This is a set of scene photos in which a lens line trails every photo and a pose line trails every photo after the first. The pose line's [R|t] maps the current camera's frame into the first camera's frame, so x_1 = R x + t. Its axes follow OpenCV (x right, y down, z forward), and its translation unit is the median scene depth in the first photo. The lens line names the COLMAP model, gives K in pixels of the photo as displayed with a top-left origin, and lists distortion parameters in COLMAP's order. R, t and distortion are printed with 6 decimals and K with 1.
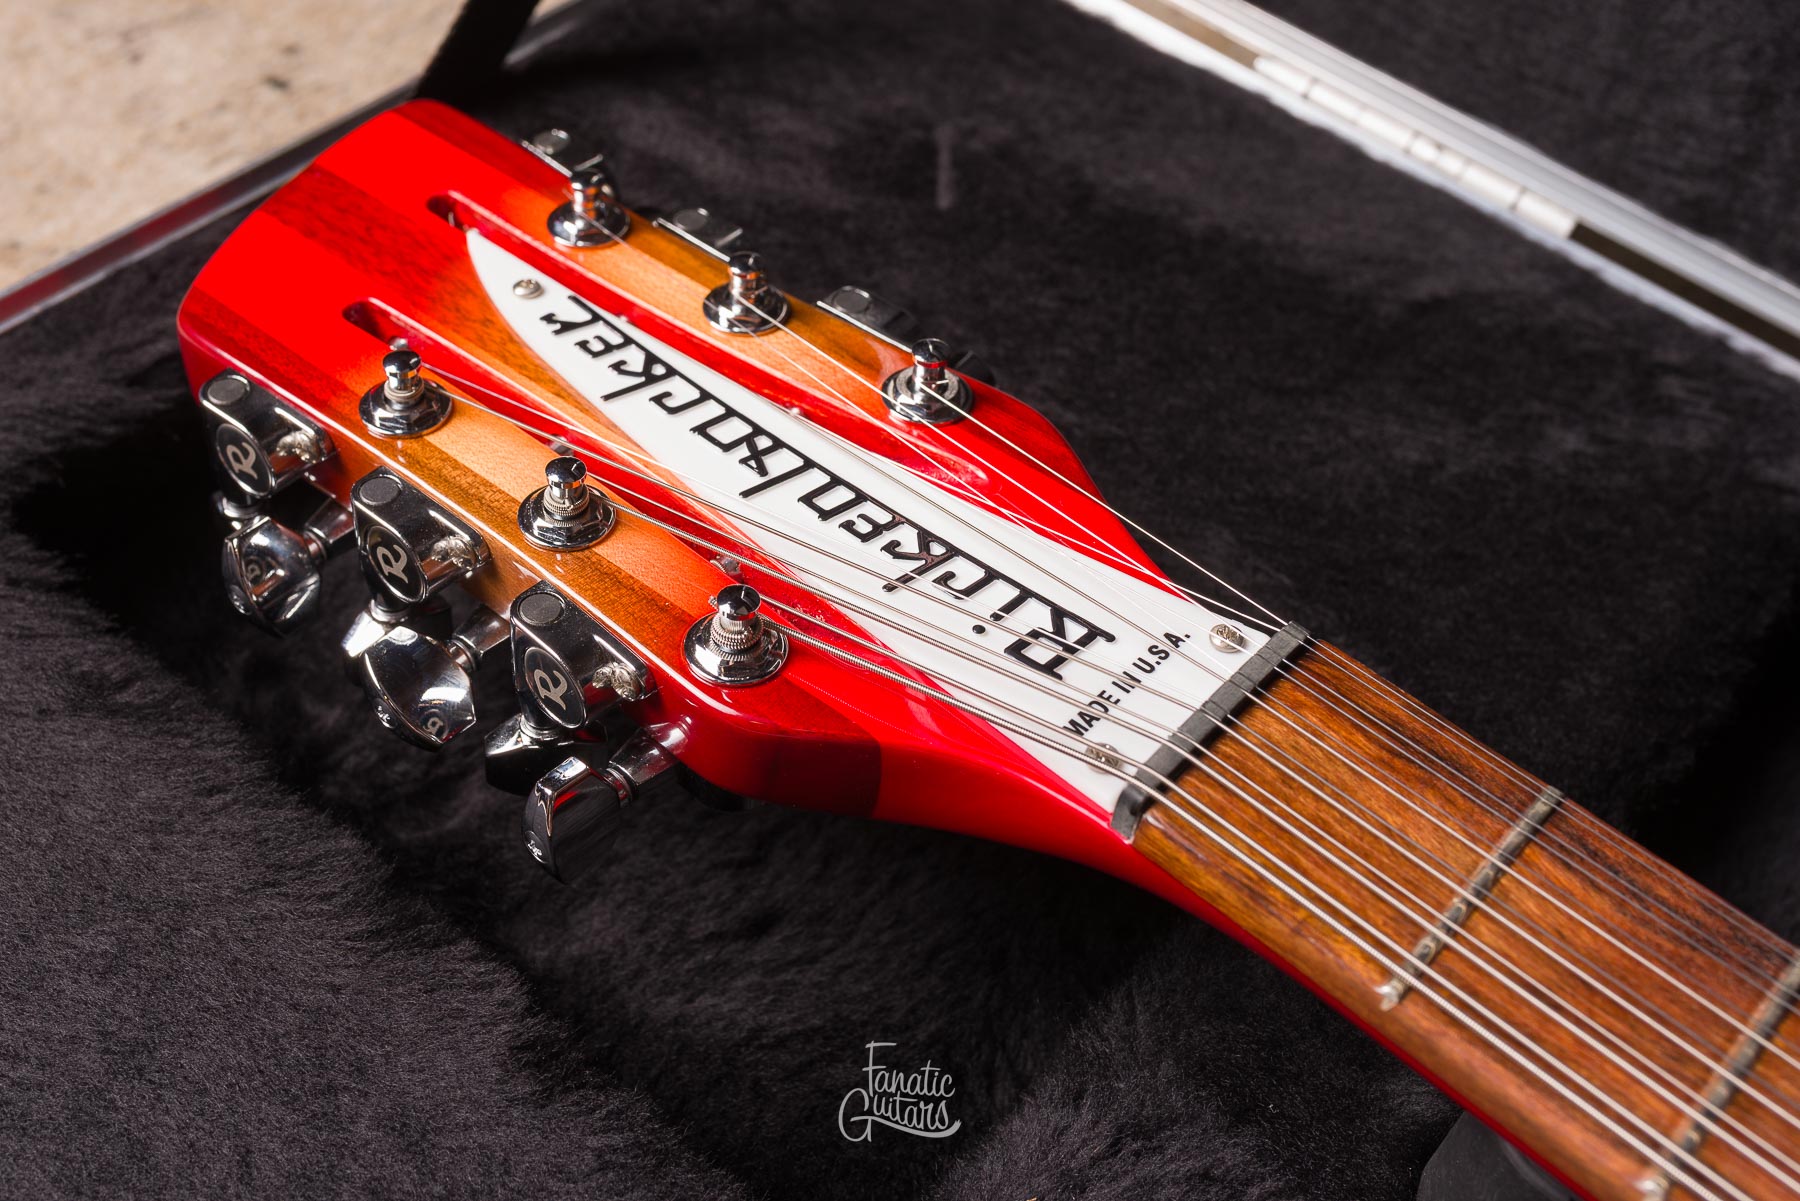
lens RADIAL K [[2178.3, 0, 722.9], [0, 2178.3, 475.2], [0, 0, 1]] dist [0.002658, -0.002227]
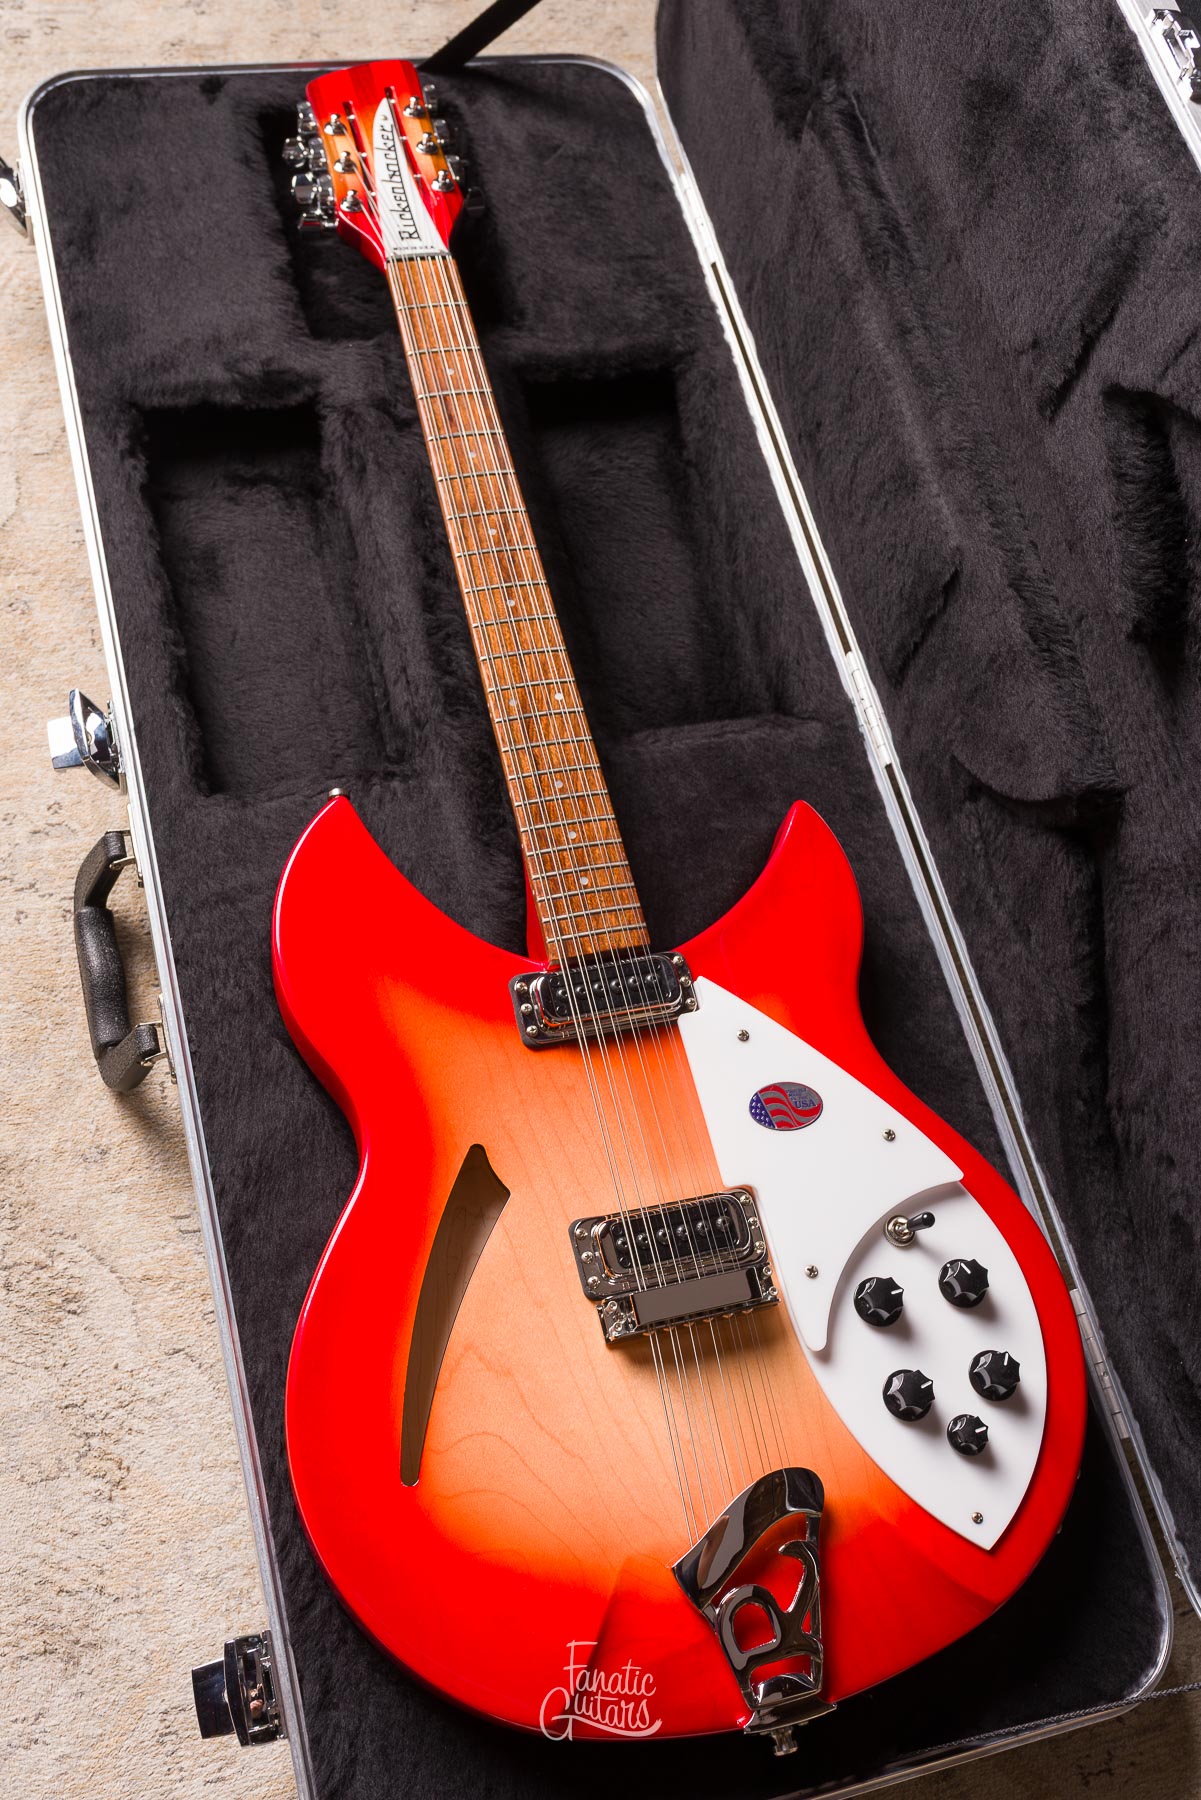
lens RADIAL K [[1838.9, 0, 598.4], [0, 1838.9, 904.9], [0, 0, 1]] dist [0.004290, -0.006887]
pose [[0.833972, 0.523522, -0.174399, 1.501921], [-0.462291, 0.835438, 0.297205, -0.062362], [0.301293, -0.167237, 0.938751, -2.157181]]
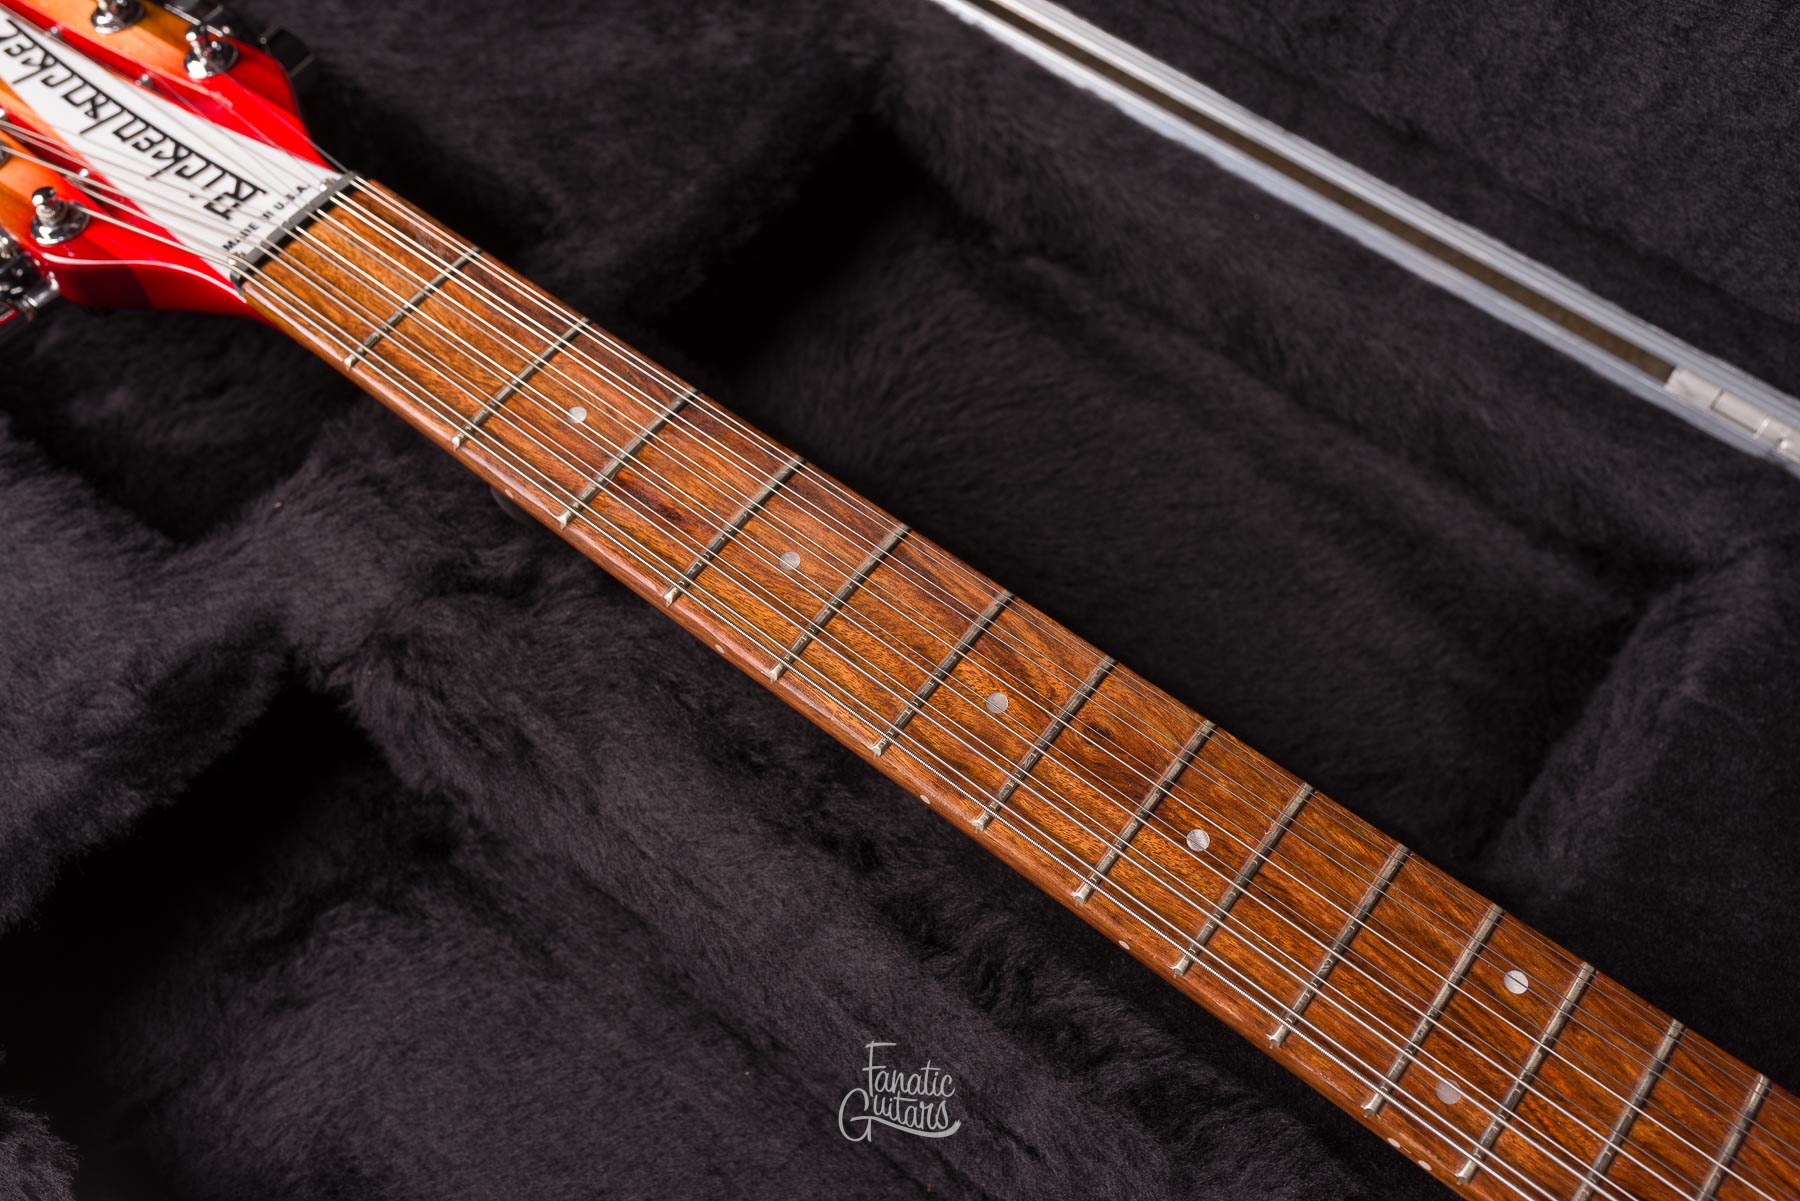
lens RADIAL K [[1792.6, 0, 899.9], [0, 1792.6, 603.4], [0, 0, 1]] dist [0.000362, 0.003300]
pose [[0.993702, -0.111089, -0.014663, 0.545738], [0.111006, 0.958114, 0.263999, 0.054371], [-0.015278, -0.263964, 0.964412, -0.405720]]
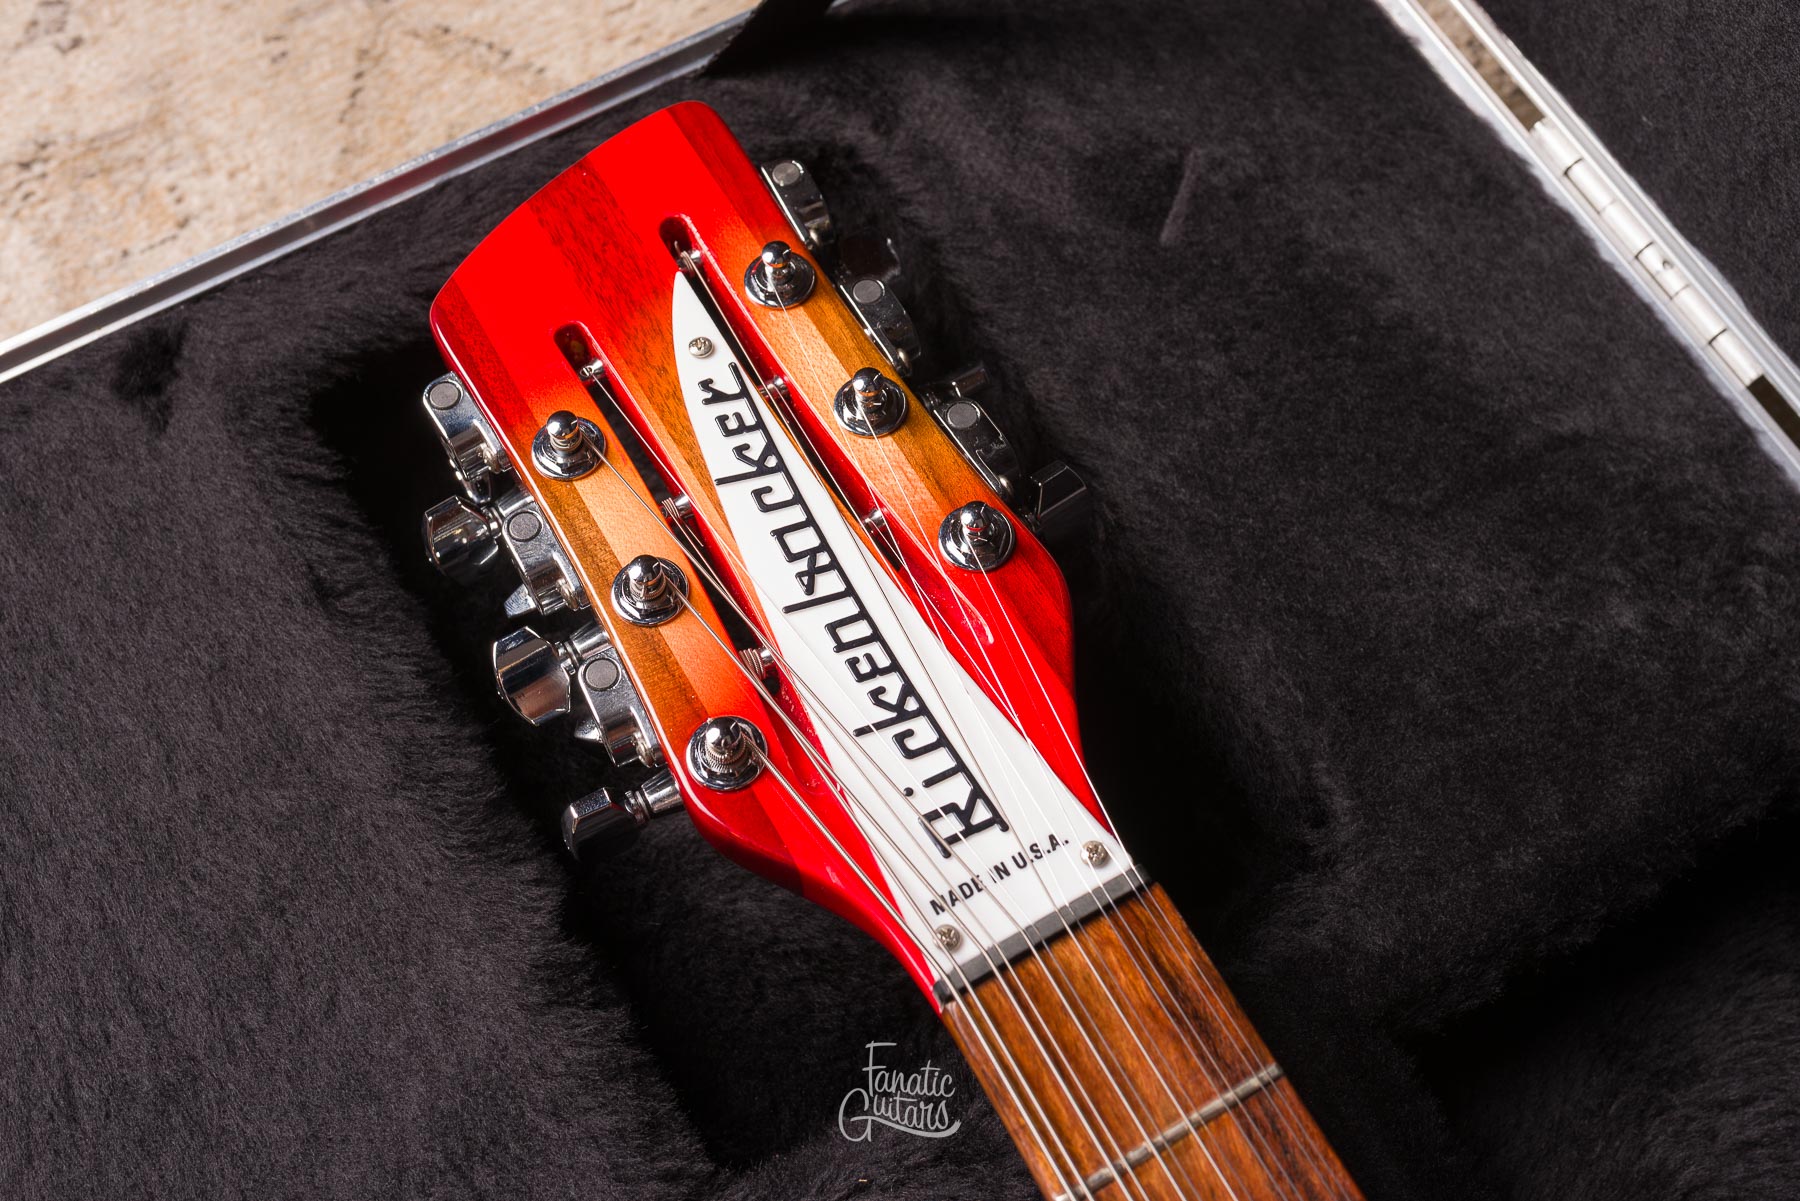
lens RADIAL K [[2059.4, 0, 897.7], [0, 2059.4, 504.0], [0, 0, 1]] dist [-0.000710, 0.003767]
pose [[0.953717, 0.243367, -0.176626, 0.228676], [-0.175620, 0.927576, 0.329789, -0.387565], [0.244094, -0.283506, 0.927385, -0.051823]]
